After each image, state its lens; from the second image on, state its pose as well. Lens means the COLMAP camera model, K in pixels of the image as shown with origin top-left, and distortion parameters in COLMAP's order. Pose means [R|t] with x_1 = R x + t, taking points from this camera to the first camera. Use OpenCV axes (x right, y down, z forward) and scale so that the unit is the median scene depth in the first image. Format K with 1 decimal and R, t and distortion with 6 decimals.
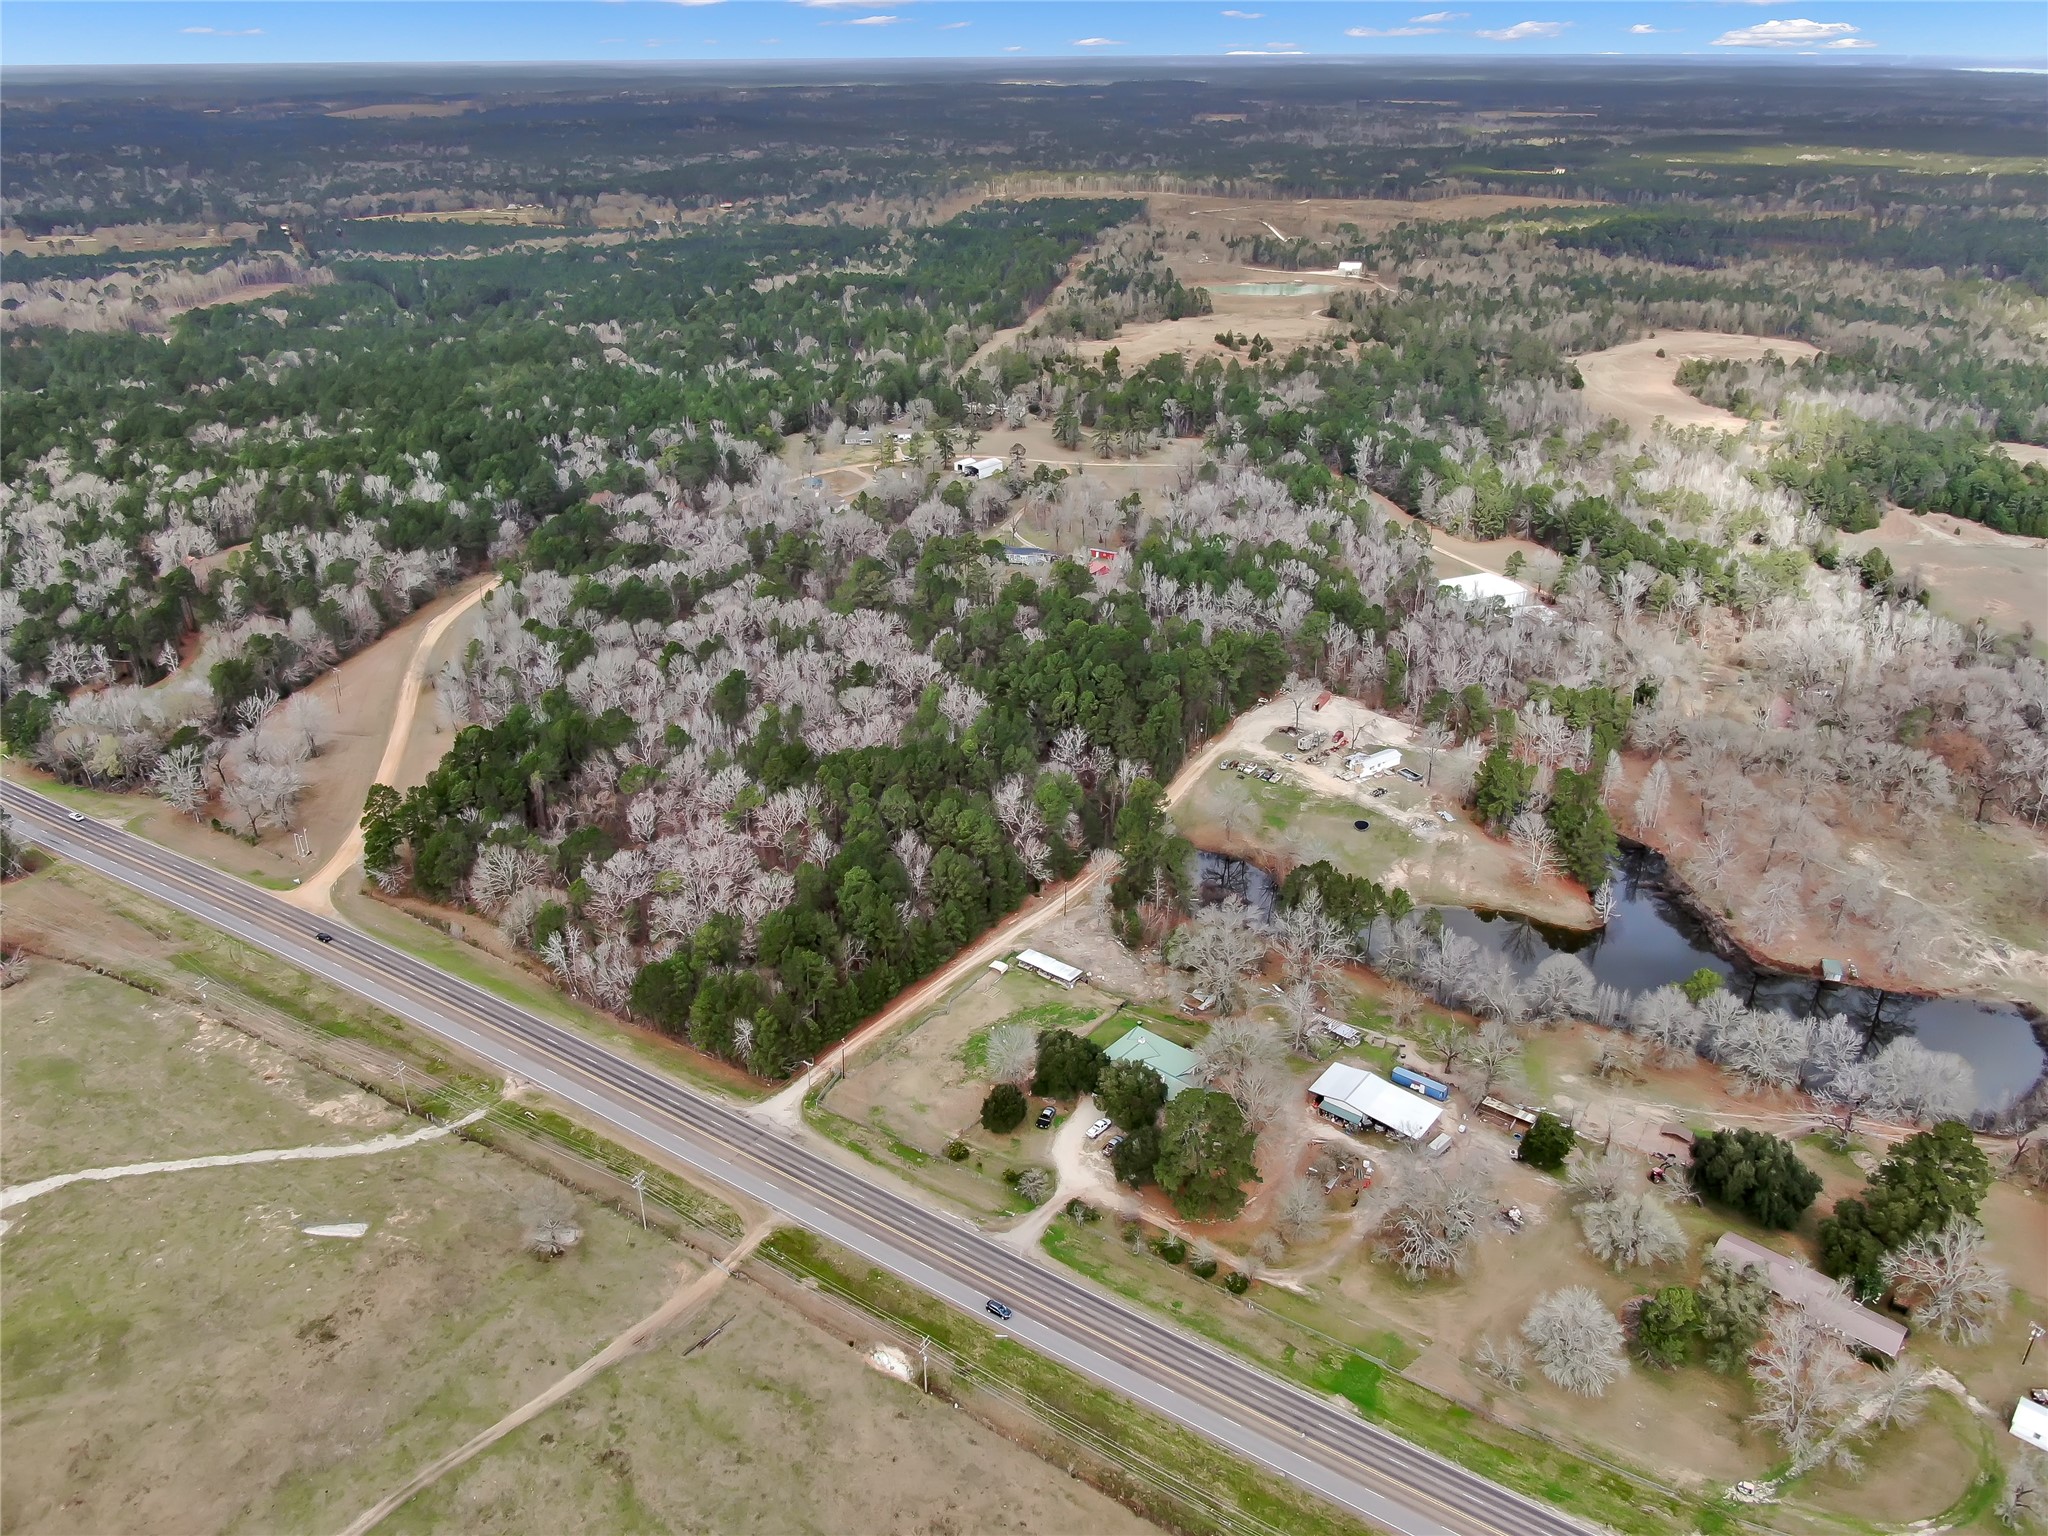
lens RADIAL K [[1473.7, 0, 1024.0], [0, 1473.7, 768.0], [0, 0, 1]] dist [-0.013288, 0.004877]
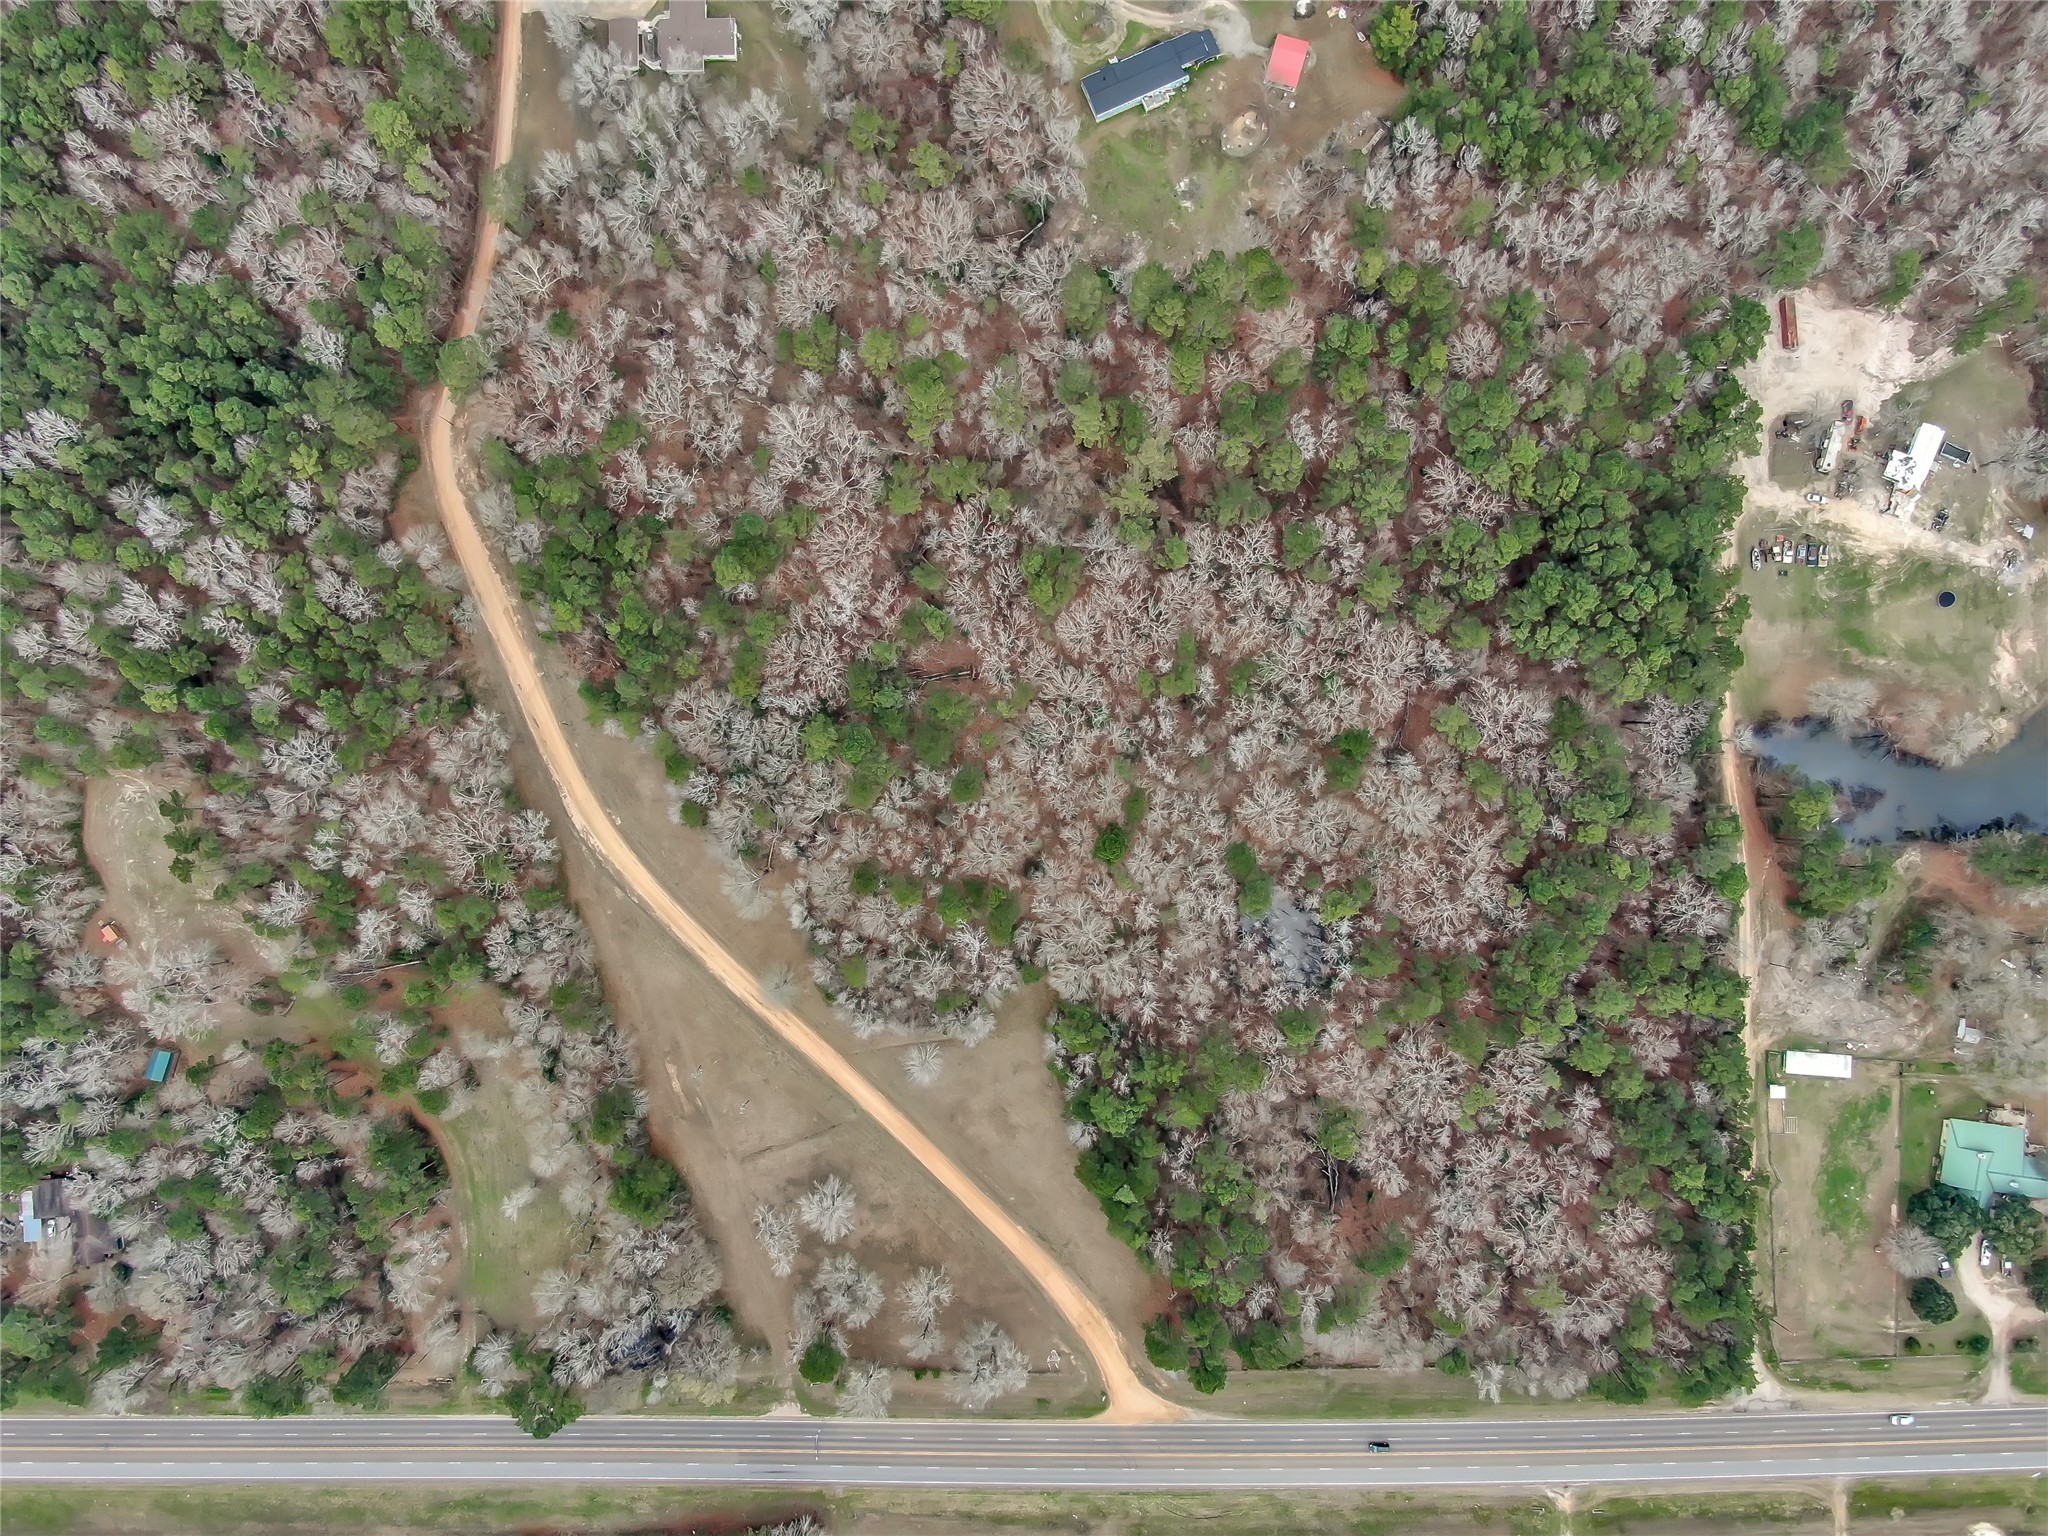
lens RADIAL K [[1451.1, 0, 1025.3], [0, 1451.1, 804.4], [0, 0, 1]] dist [-0.017537, 0.003528]
pose [[0.841332, -0.540373, -0.012524, -0.326454], [0.254402, 0.375436, 0.891250, -0.940091], [-0.476906, -0.753024, 0.453338, 0.911620]]
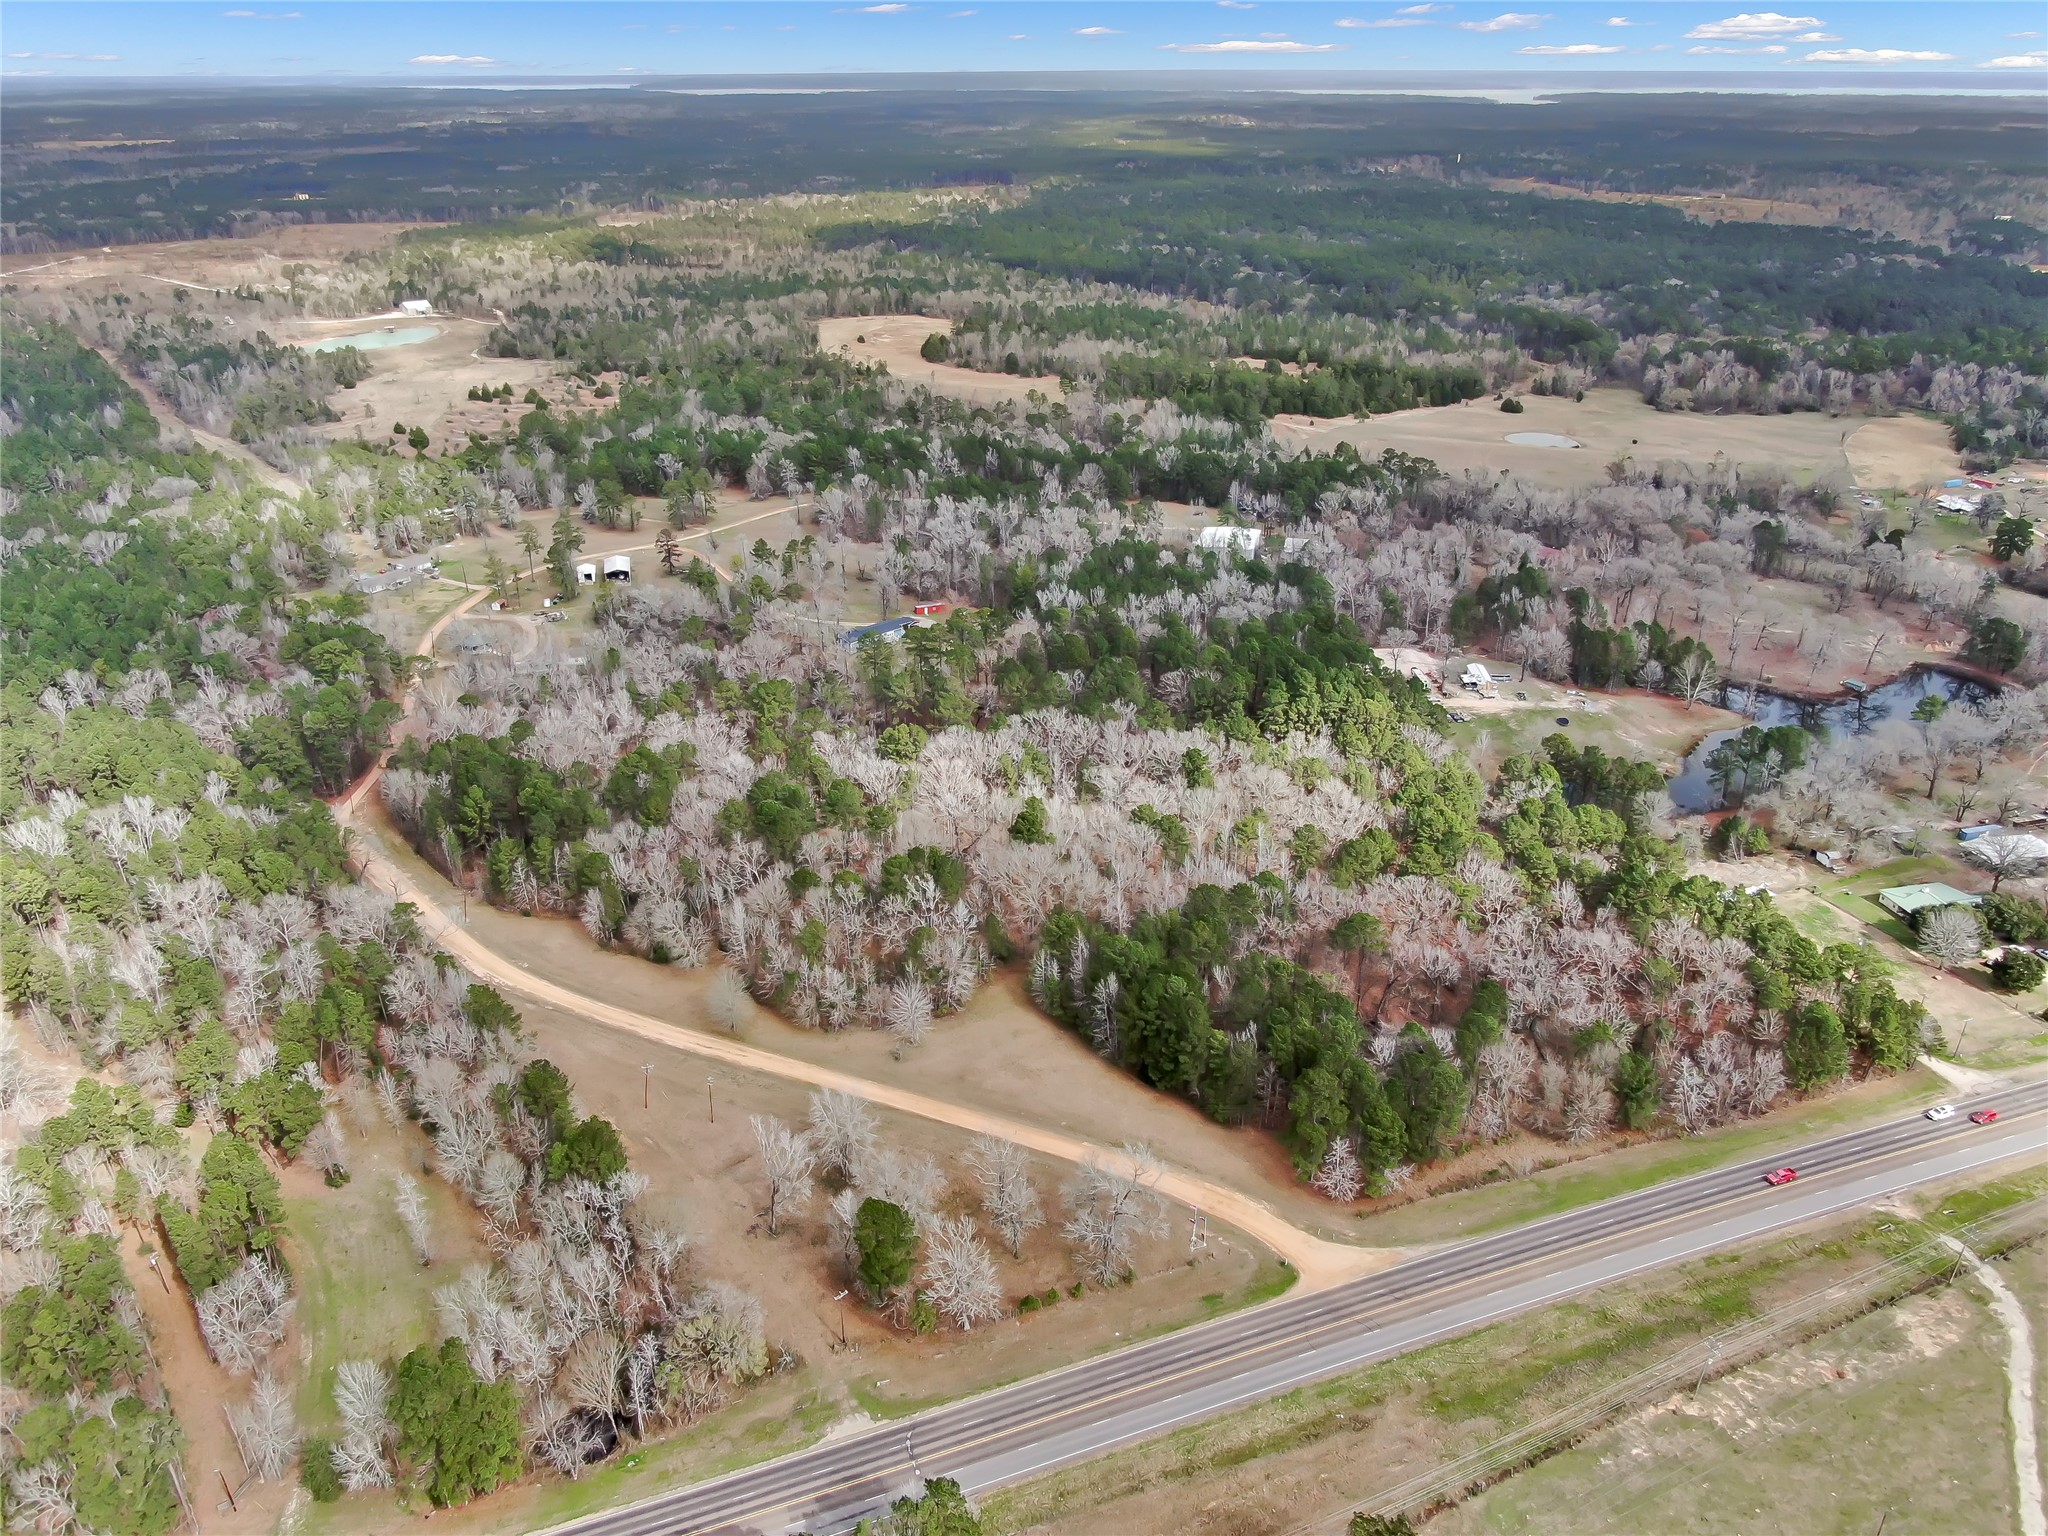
lens RADIAL K [[1463.6, 0, 1029.1], [0, 1463.6, 777.2], [0, 0, 1]] dist [-0.014402, 0.000960]
pose [[0.611093, -0.347263, 0.711318, -0.990288], [0.349847, 0.924586, 0.150825, -0.277496], [-0.710051, 0.156685, 0.686497, 0.605066]]
